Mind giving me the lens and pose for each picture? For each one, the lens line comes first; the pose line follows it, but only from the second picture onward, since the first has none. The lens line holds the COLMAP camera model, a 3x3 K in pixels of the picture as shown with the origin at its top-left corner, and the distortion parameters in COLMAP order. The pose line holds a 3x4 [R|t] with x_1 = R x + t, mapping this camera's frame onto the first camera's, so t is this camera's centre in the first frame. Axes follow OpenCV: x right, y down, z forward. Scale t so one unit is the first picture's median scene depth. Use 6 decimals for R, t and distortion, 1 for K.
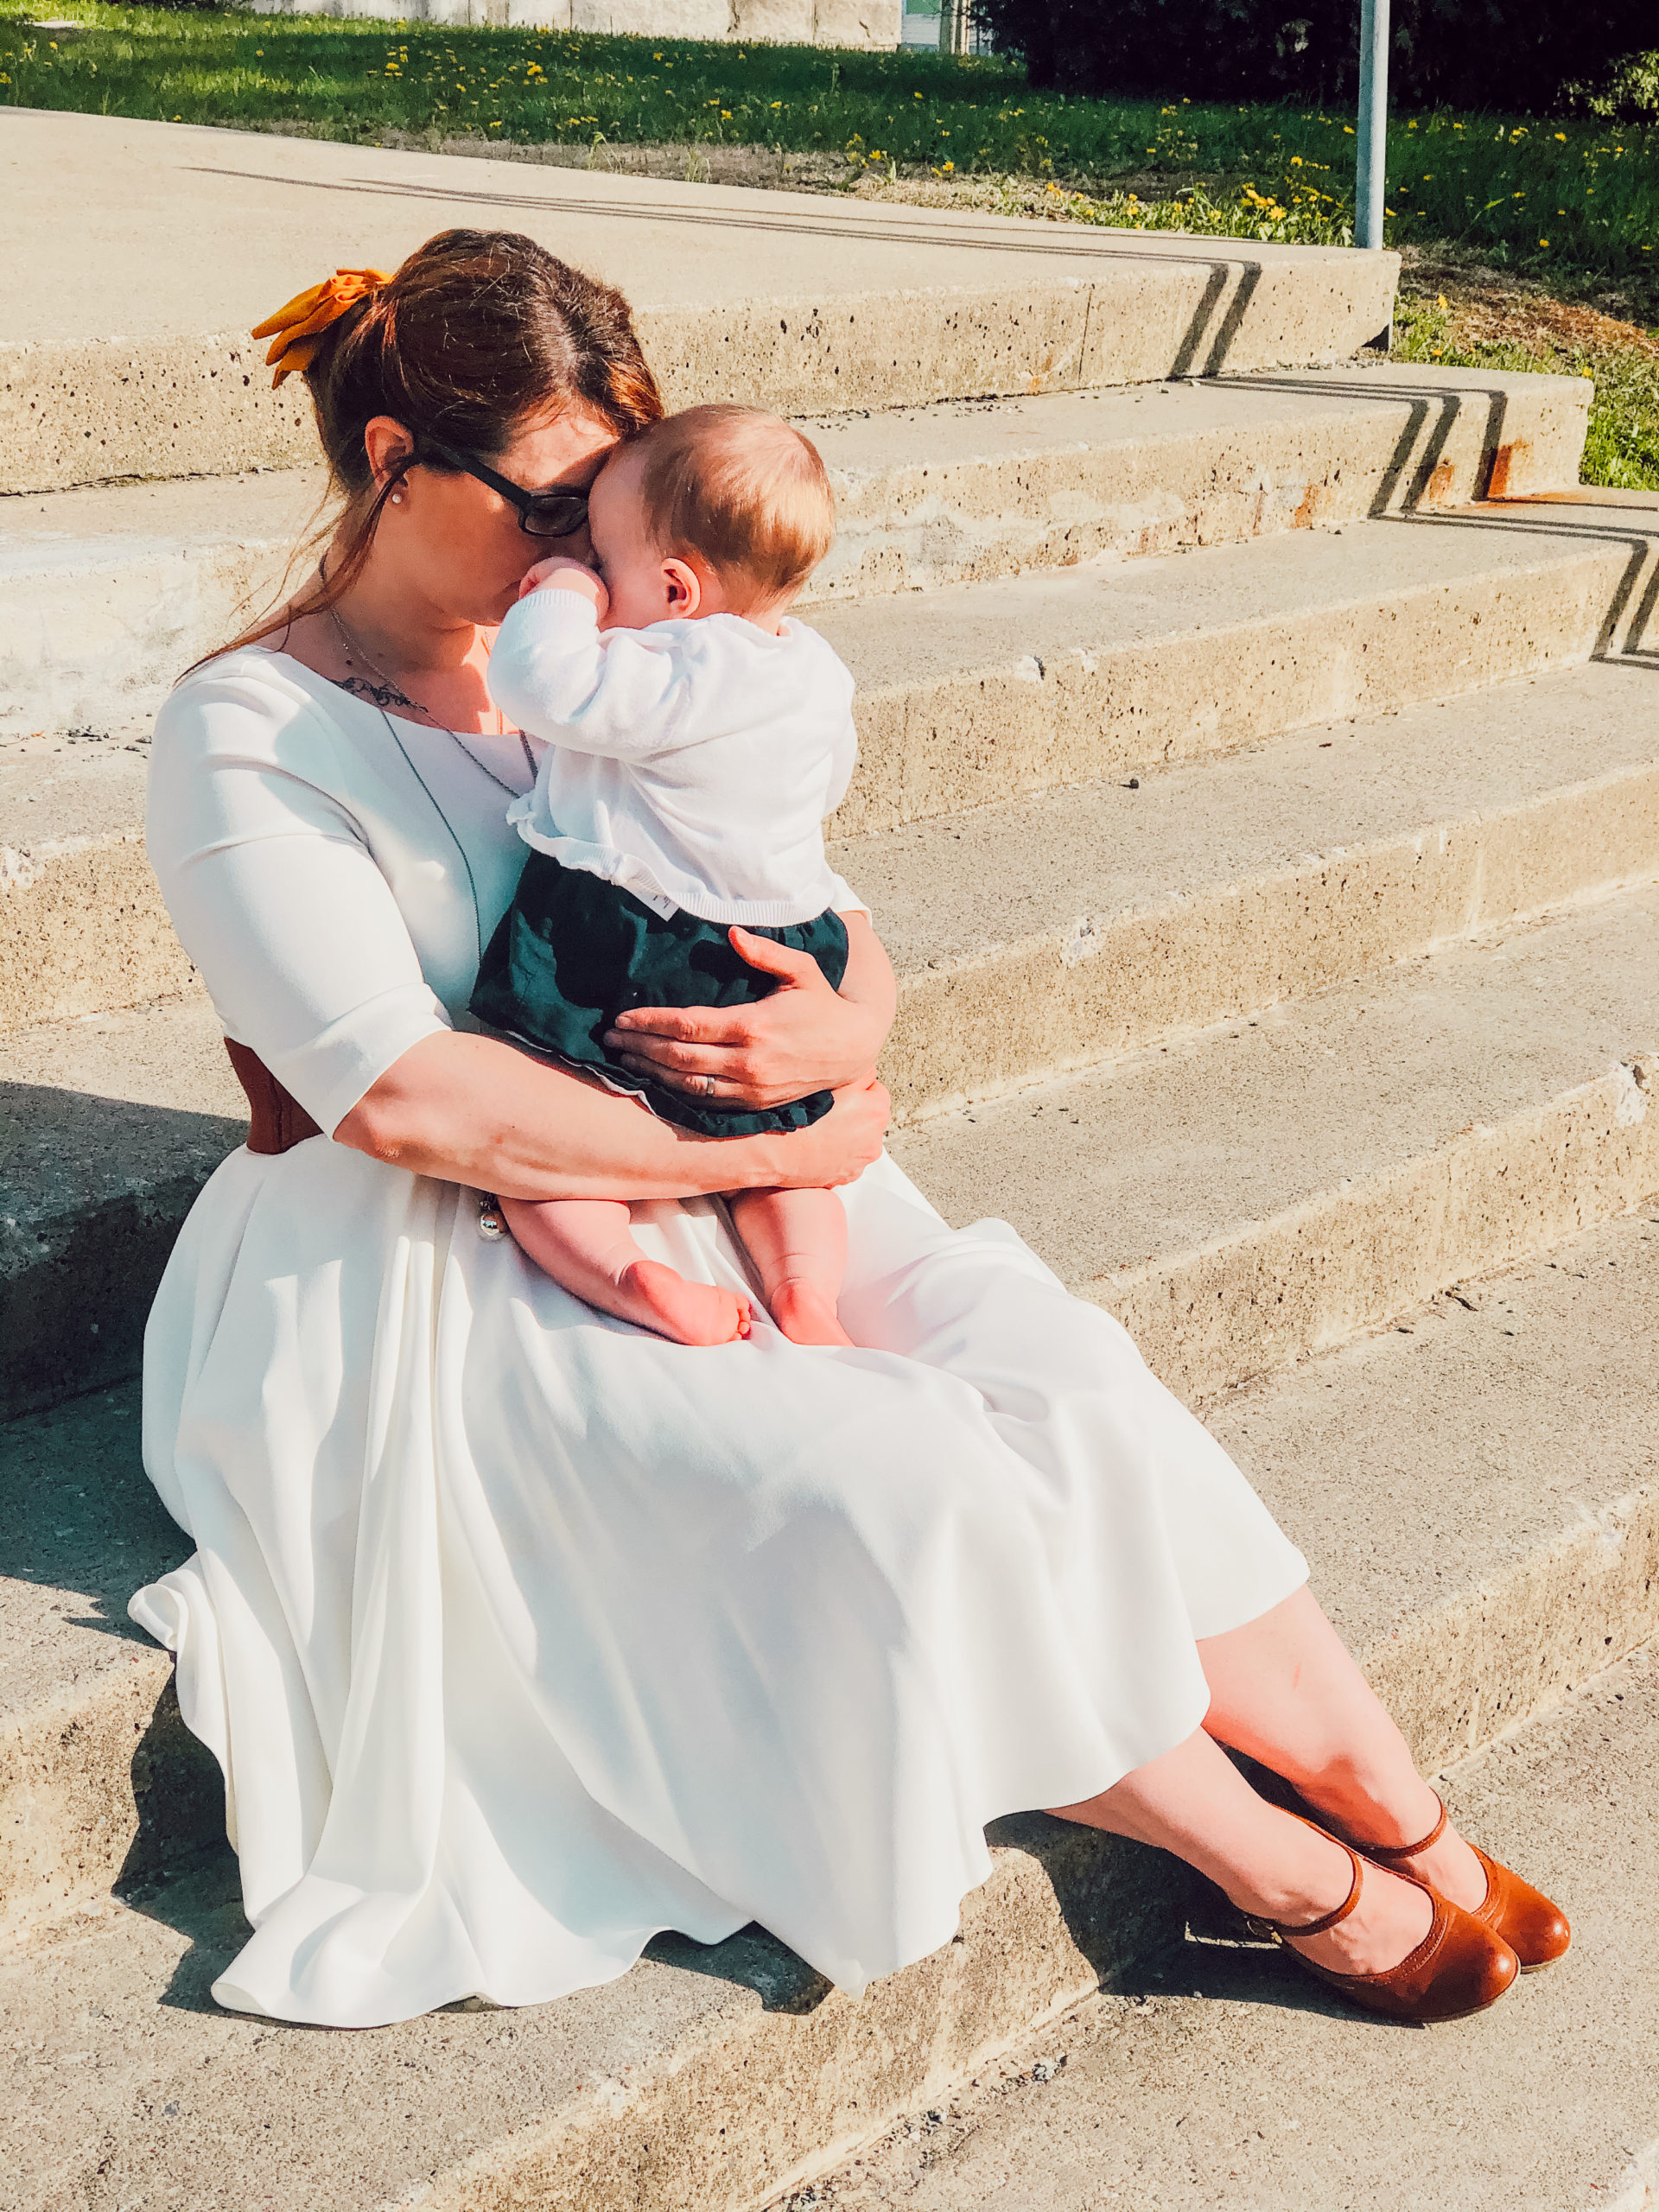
lens RADIAL K [[3609.0, 0, 833.3], [0, 3609.0, 1107.8], [0, 0, 1]] dist [0.130235, 0.000000]
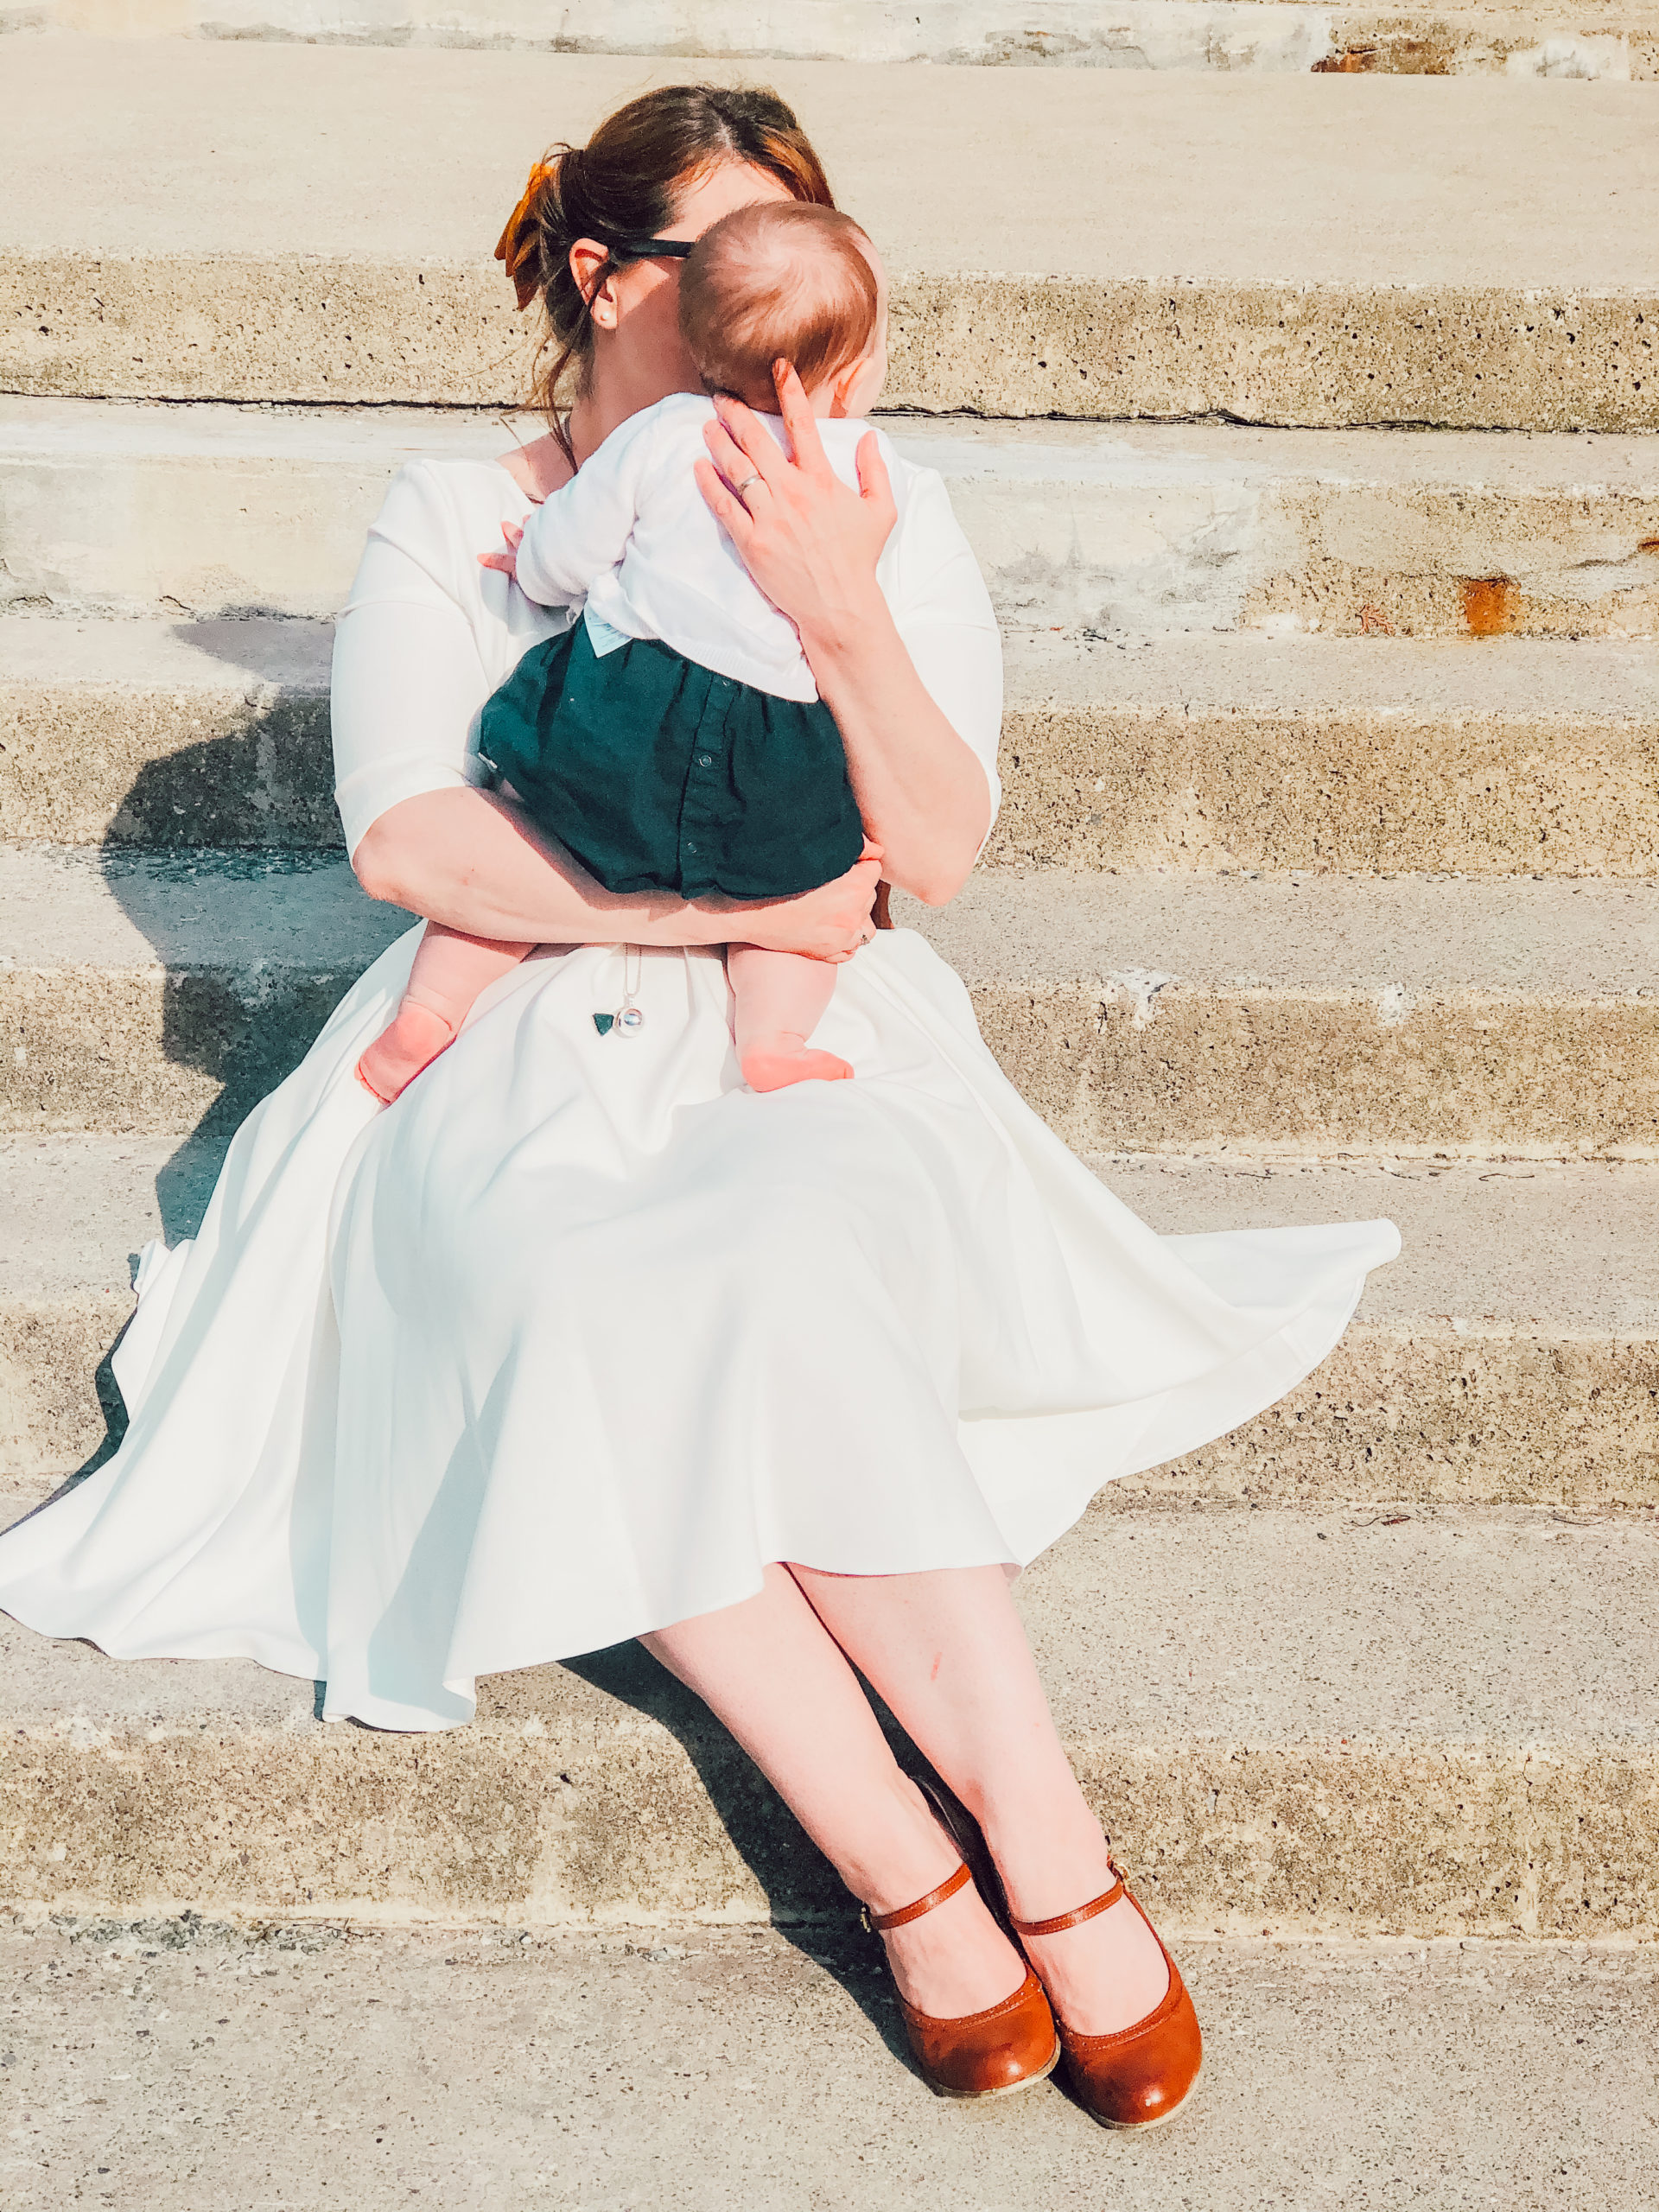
lens RADIAL K [[3609.0, 0, 833.8], [0, 3609.0, 1104.6], [0, 0, 1]] dist [0.130235, 0.000000]
pose [[0.671544, 0.218001, -0.708169, 0.474982], [-0.228485, 0.970091, 0.081962, -0.035057], [0.704856, 0.106766, 0.701269, 0.195547]]
